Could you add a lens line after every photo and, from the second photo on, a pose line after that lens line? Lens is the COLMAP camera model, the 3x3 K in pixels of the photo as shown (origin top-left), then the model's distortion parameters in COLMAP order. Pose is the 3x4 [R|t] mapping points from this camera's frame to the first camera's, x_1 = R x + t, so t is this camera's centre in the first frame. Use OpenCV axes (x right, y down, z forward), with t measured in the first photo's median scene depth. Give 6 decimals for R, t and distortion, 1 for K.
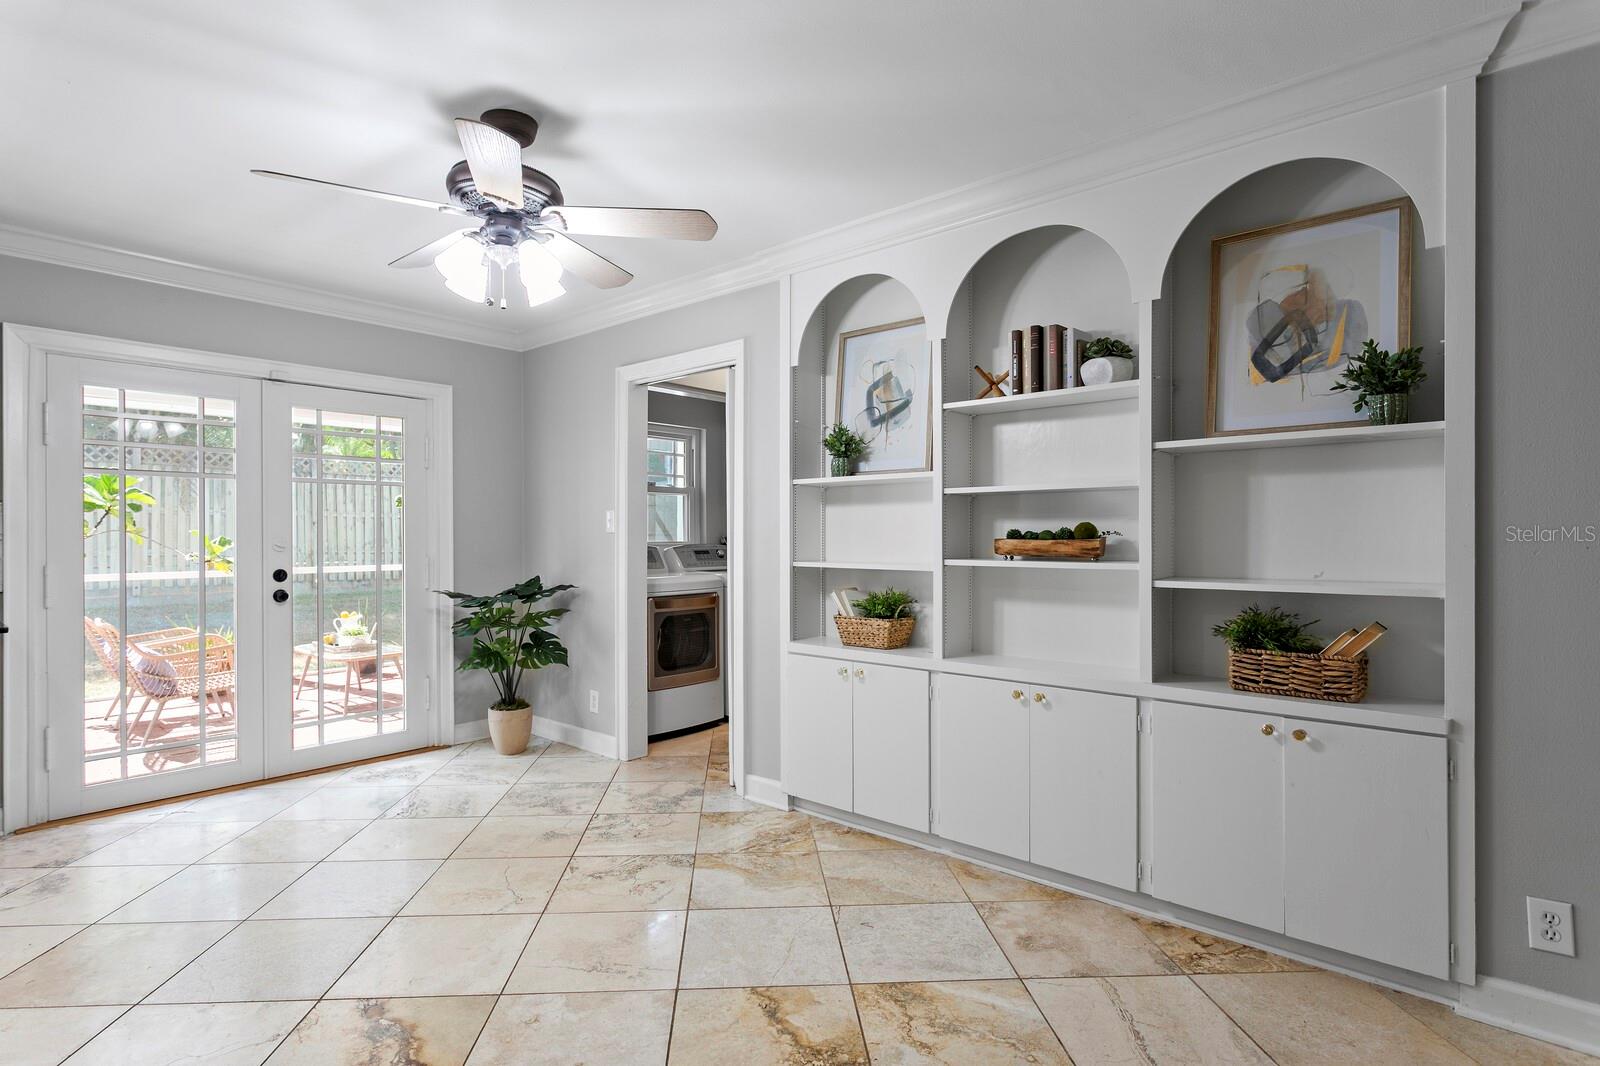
lens RADIAL K [[824.3, 0, 797.3], [0, 824.3, 530.6], [0, 0, 1]] dist [0.016782, 0.003647]
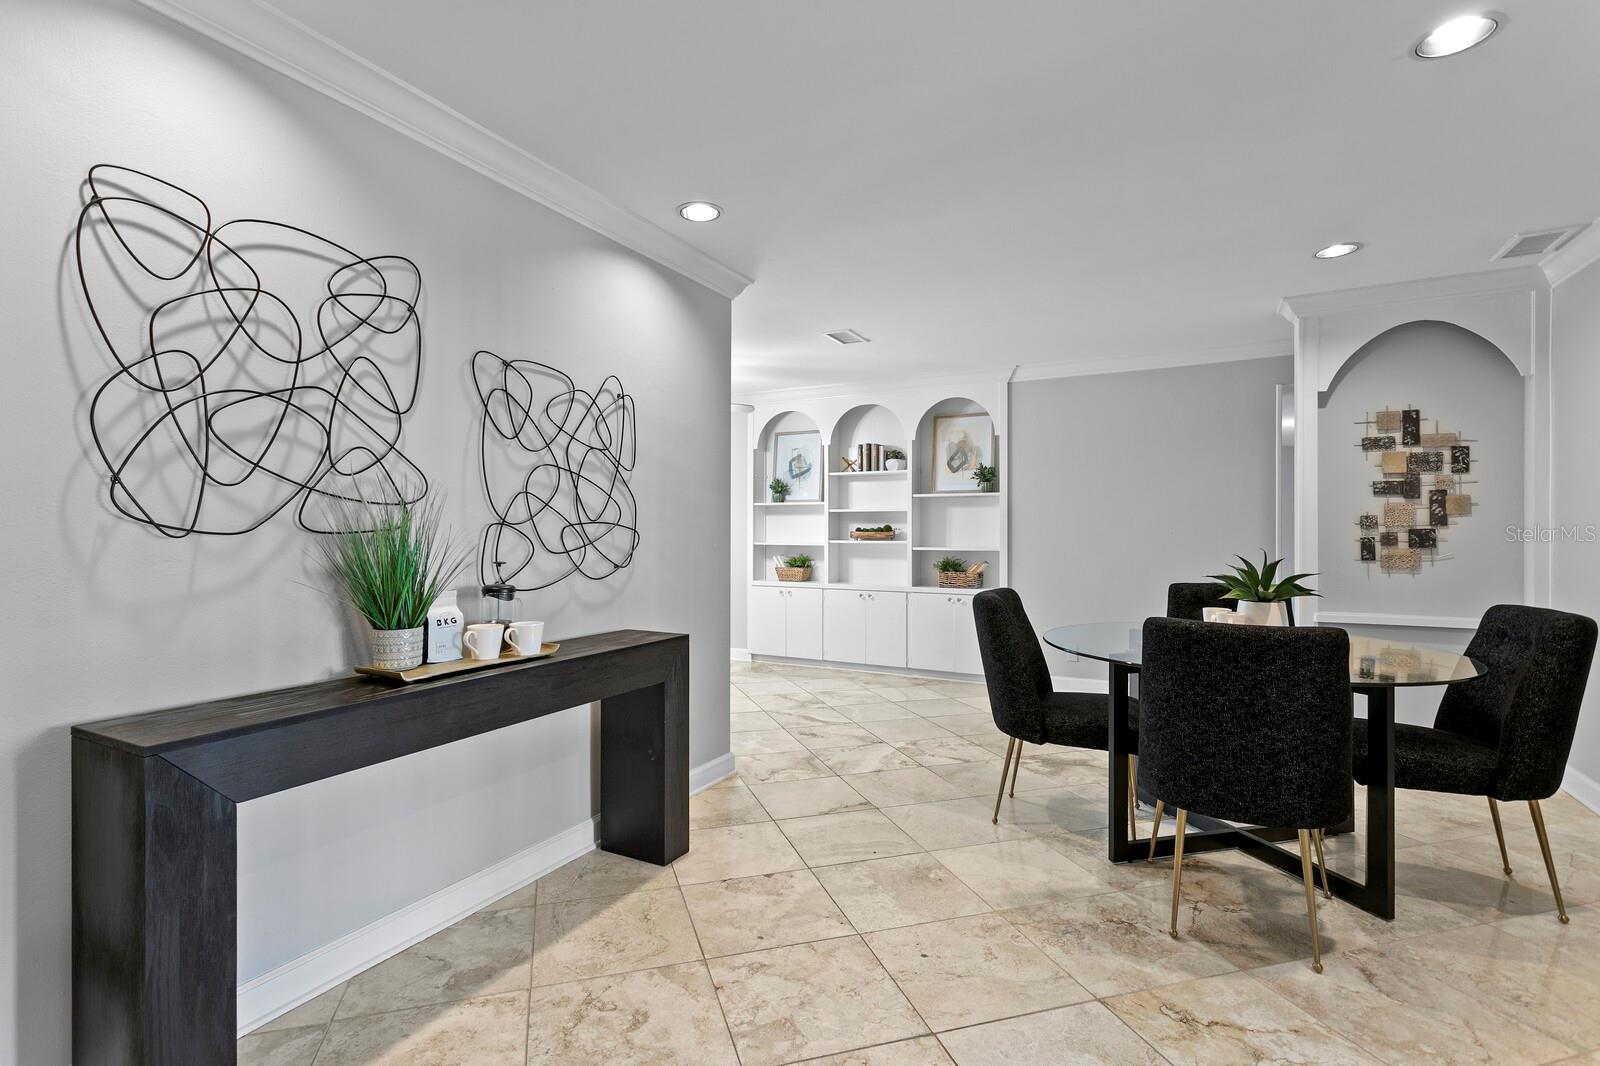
lens RADIAL K [[763.0, 0, 796.6], [0, 763.0, 531.2], [0, 0, 1]] dist [-0.001674, 0.000973]
pose [[0.971333, -0.000230, 0.237724, -0.440132], [-0.002154, 0.999950, 0.009771, -0.012096], [-0.237715, -0.010003, 0.971284, -1.109358]]
